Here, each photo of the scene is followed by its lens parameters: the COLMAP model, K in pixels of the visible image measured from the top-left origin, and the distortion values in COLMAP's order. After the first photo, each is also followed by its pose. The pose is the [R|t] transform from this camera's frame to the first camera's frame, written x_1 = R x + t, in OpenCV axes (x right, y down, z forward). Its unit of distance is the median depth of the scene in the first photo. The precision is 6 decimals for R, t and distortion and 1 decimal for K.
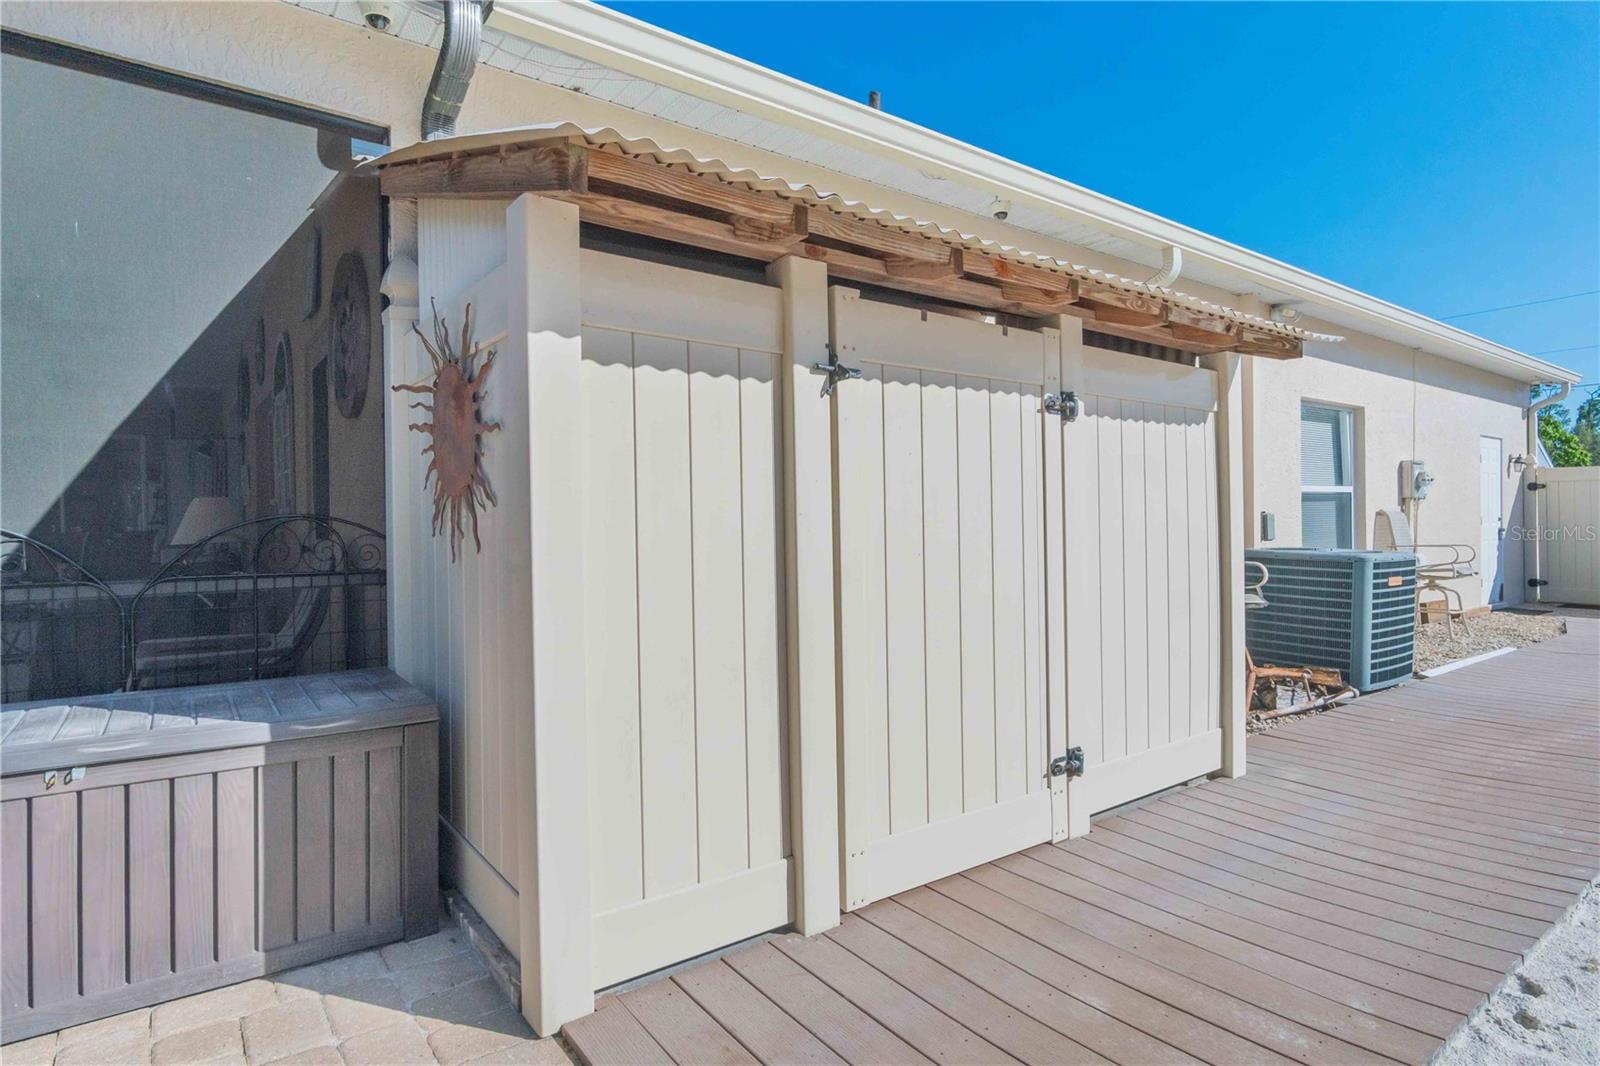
lens RADIAL K [[860.7, 0, 807.6], [0, 860.7, 521.3], [0, 0, 1]] dist [-0.006259, 0.003957]
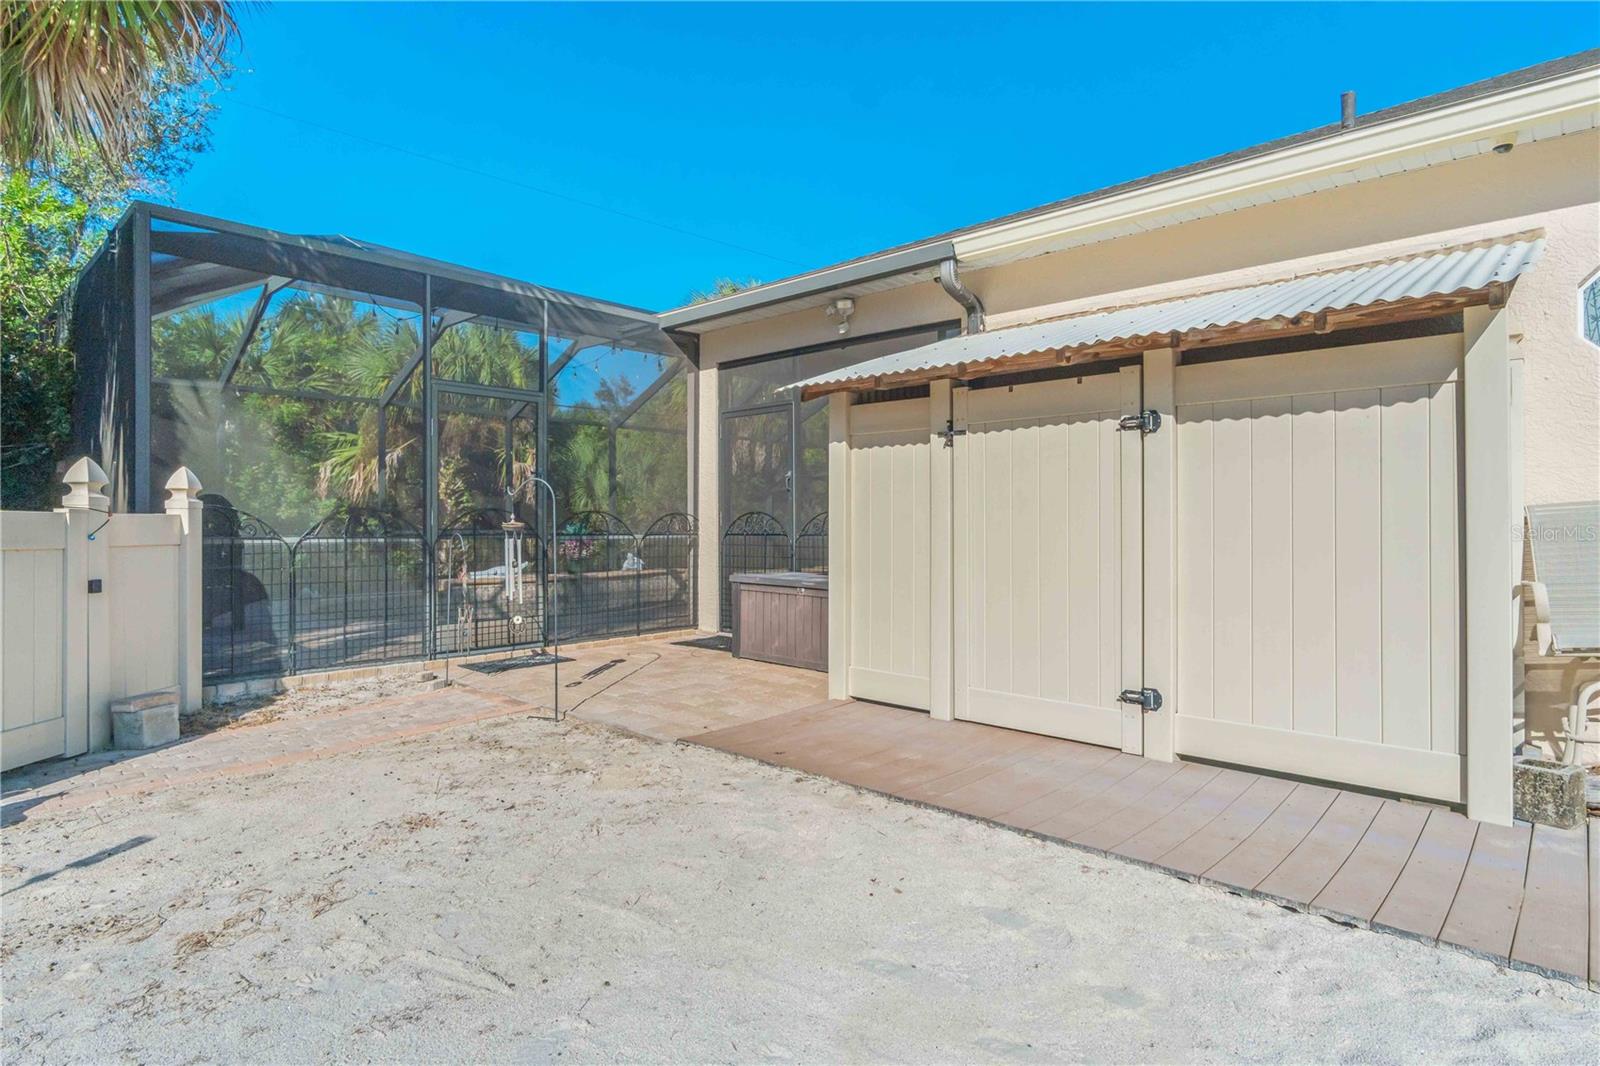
lens RADIAL K [[860.7, 0, 807.3], [0, 860.7, 528.4], [0, 0, 1]] dist [-0.006259, 0.003957]
pose [[0.182138, 0.004829, -0.983261, 1.513692], [-0.009548, 0.999949, 0.003142, 0.027619], [0.983227, 0.008816, 0.182175, 0.272650]]
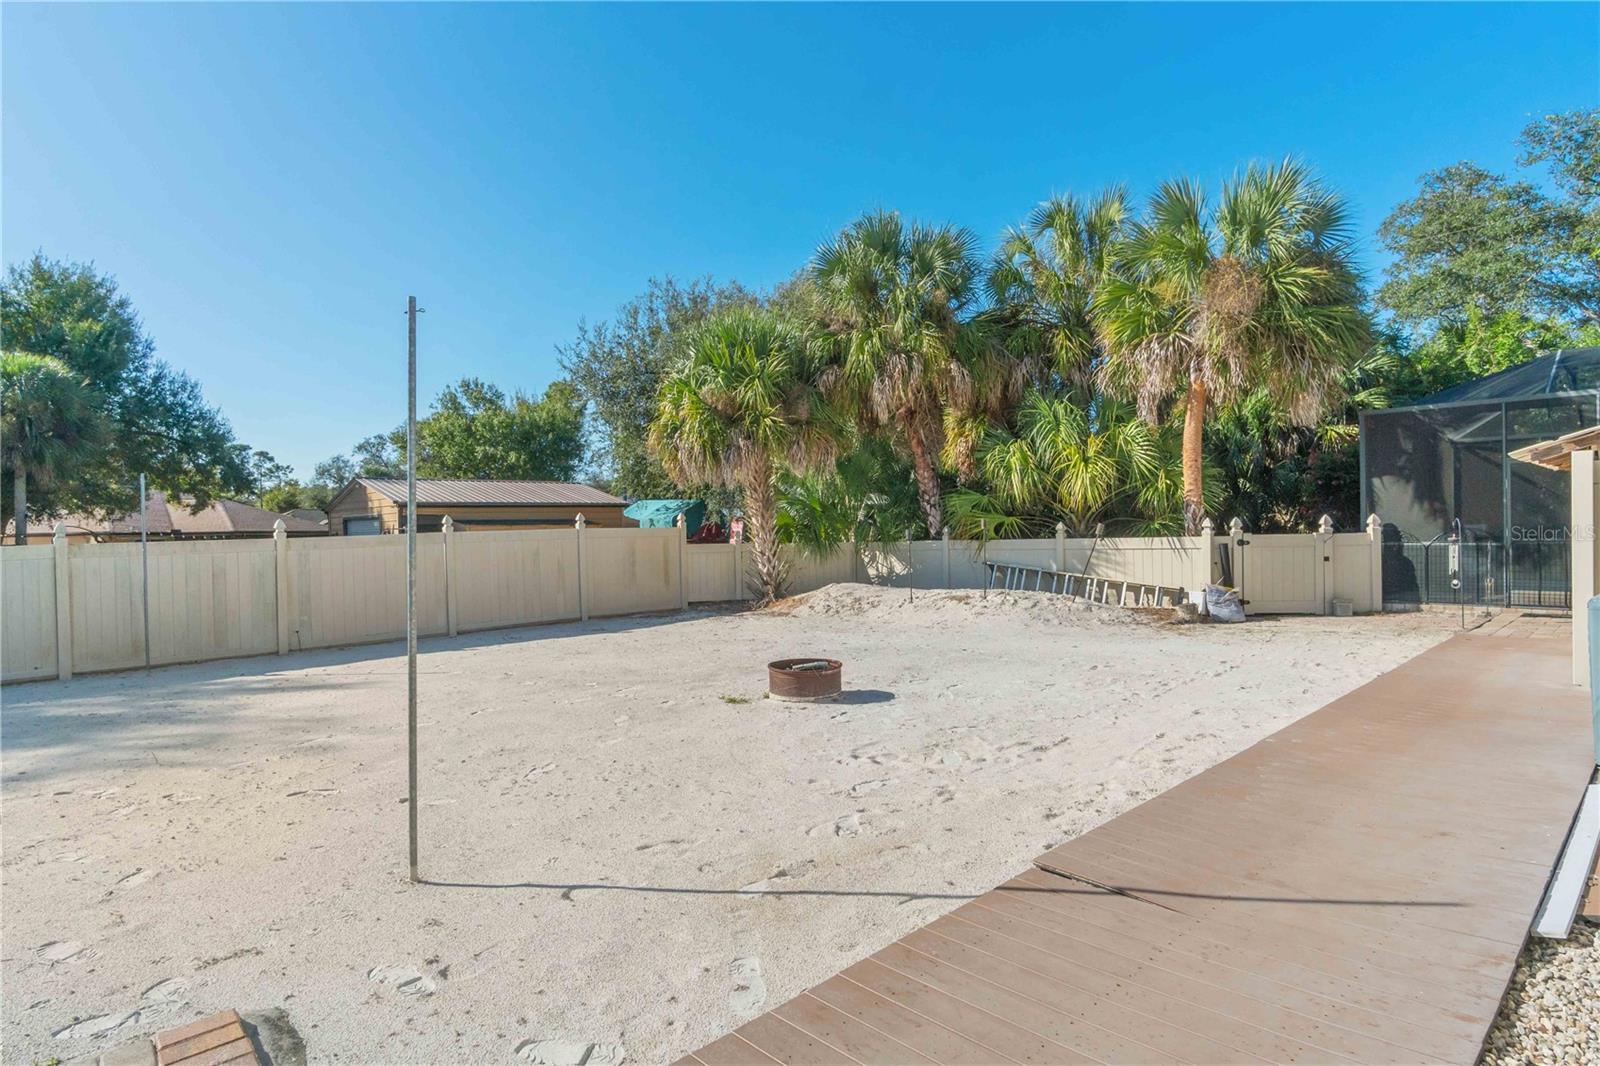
lens RADIAL K [[860.7, 0, 810.8], [0, 860.7, 533.5], [0, 0, 1]] dist [-0.006259, 0.003957]
pose [[-0.992169, 0.025720, -0.122222, 2.957288], [0.024145, 0.999606, 0.014348, -0.111578], [0.122543, 0.011285, -0.992399, 3.339399]]
